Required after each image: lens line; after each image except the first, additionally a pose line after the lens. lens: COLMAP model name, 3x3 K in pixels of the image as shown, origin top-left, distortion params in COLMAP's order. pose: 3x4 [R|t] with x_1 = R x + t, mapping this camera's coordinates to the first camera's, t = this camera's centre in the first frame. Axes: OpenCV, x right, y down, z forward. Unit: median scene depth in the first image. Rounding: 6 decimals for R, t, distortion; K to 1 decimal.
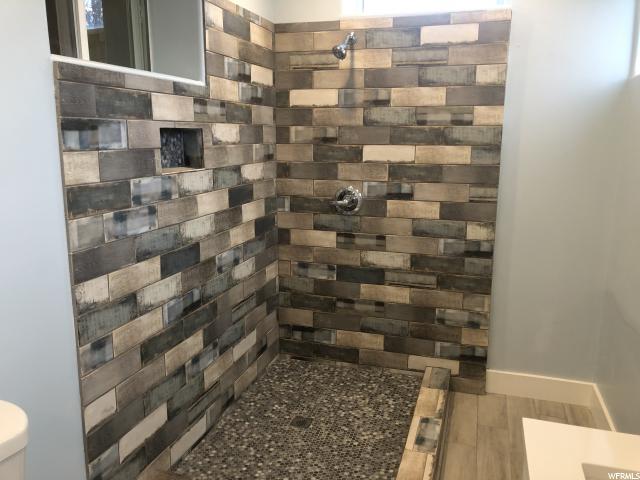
lens RADIAL K [[526.7, 0, 317.7], [0, 526.7, 238.1], [0, 0, 1]] dist [-0.009015, -0.002919]
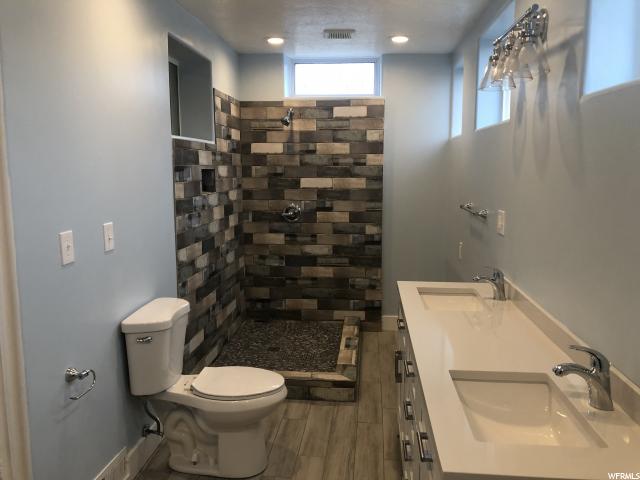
lens RADIAL K [[526.7, 0, 321.9], [0, 526.7, 241.0], [0, 0, 1]] dist [-0.009015, -0.002919]
pose [[0.976535, -0.034944, 0.212504, -0.206063], [0.046904, 0.997571, -0.051502, 0.104689], [-0.210188, 0.060260, 0.975802, -0.588826]]
